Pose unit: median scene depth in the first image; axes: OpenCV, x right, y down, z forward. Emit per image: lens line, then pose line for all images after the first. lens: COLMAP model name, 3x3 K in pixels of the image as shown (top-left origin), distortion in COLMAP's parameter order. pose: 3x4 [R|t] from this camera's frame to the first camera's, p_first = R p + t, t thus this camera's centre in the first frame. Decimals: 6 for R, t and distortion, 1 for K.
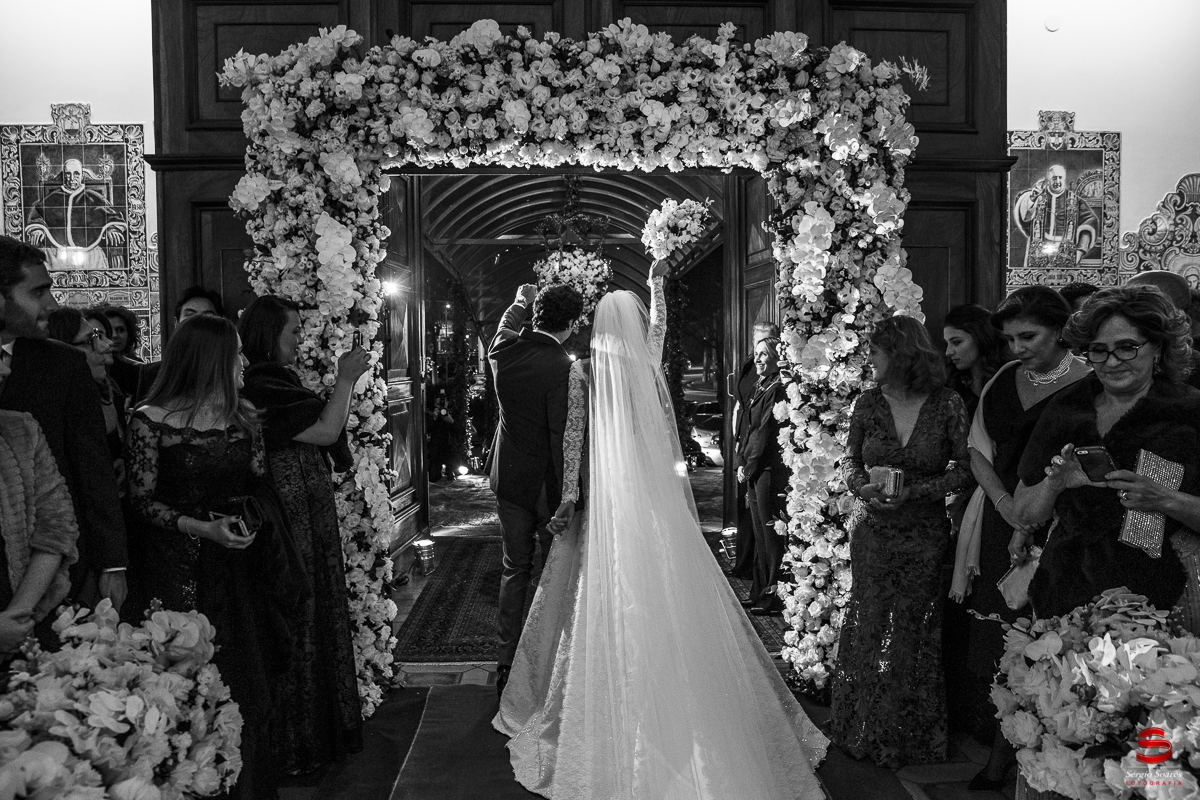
lens RADIAL K [[838.3, 0, 600.0], [0, 838.3, 400.0], [0, 0, 1]] dist [-0.085567, 0.001163]
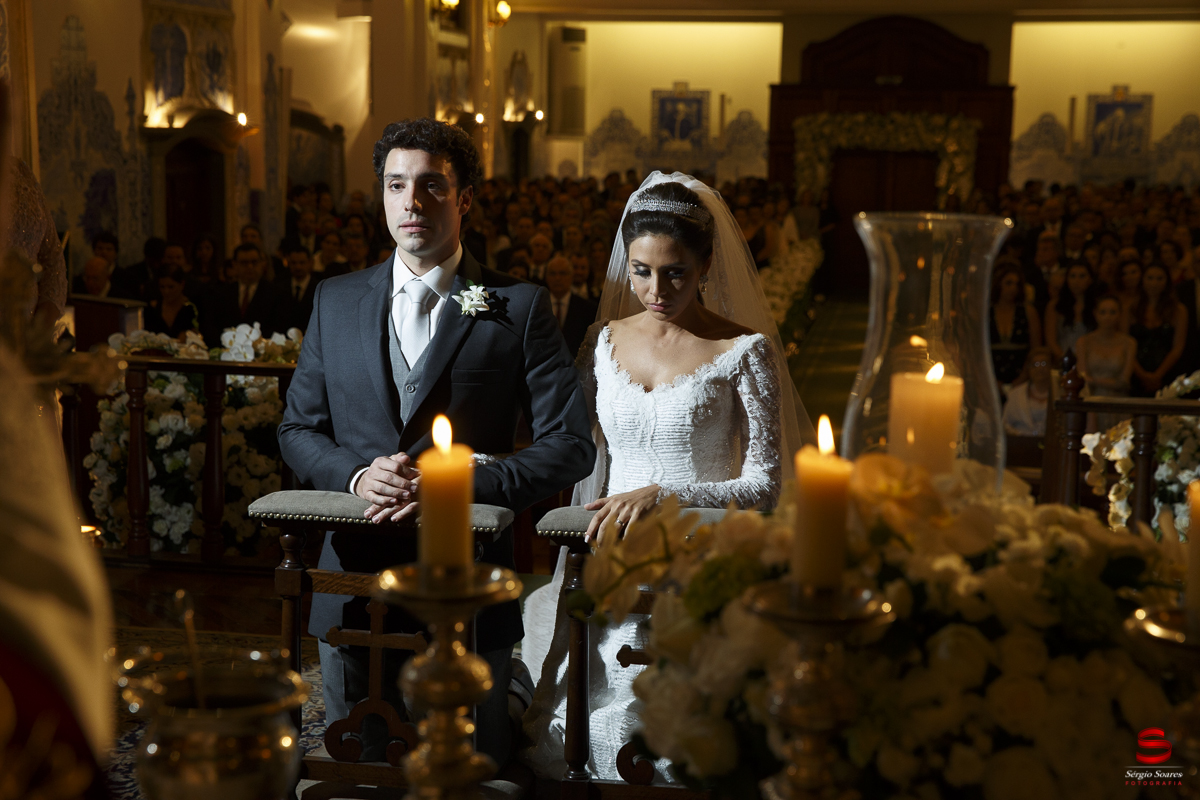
lens RADIAL K [[1910.0, 0, 600.0], [0, 1910.0, 400.0], [0, 0, 1]] dist [0.157621, -0.001753]
pose [[0.973493, 0.058655, -0.221068, 0.714577], [-0.038324, 0.994724, 0.095164, 0.074624], [0.225483, -0.084169, 0.970604, -7.838432]]
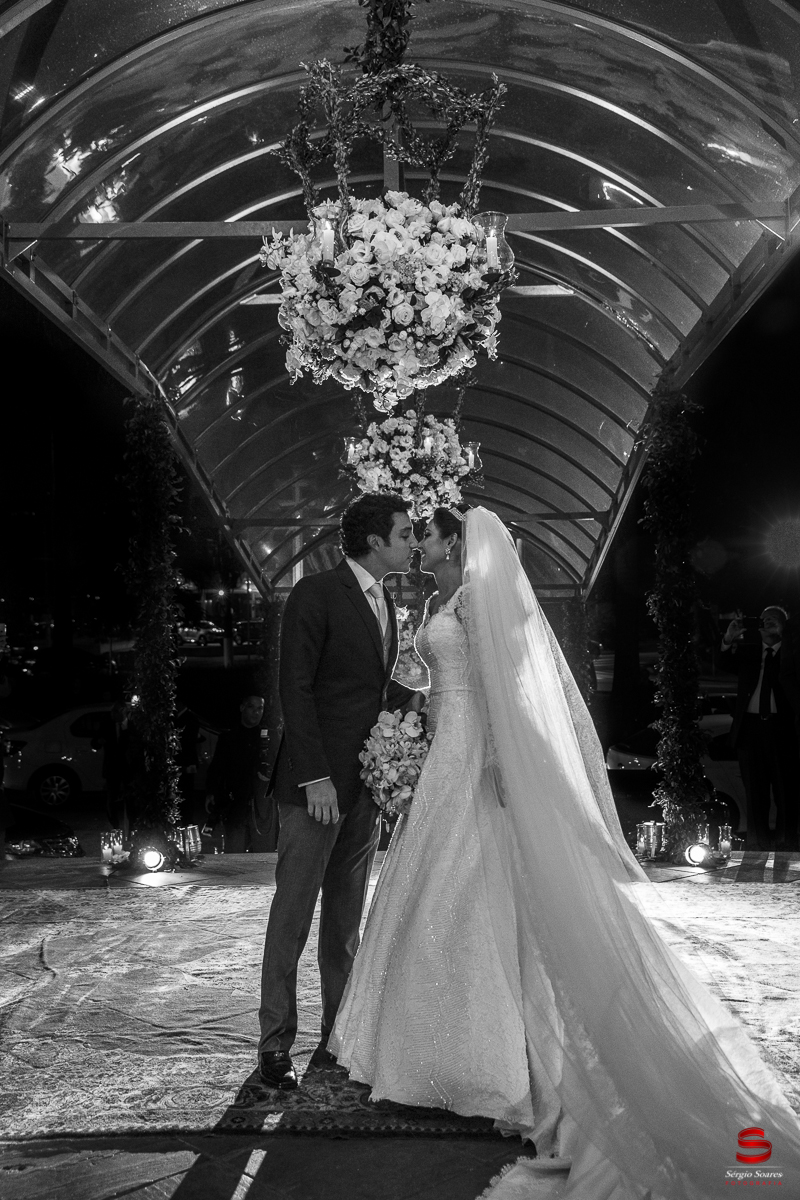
lens RADIAL K [[1173.7, 0, 400.0], [0, 1173.7, 600.0], [0, 0, 1]] dist [0.001130, 0.001194]
pose [[0.995957, -0.007115, -0.089551, 0.027192], [-0.000350, 0.996544, -0.083062, 0.019213], [0.089832, 0.082757, 0.992513, 1.434305]]
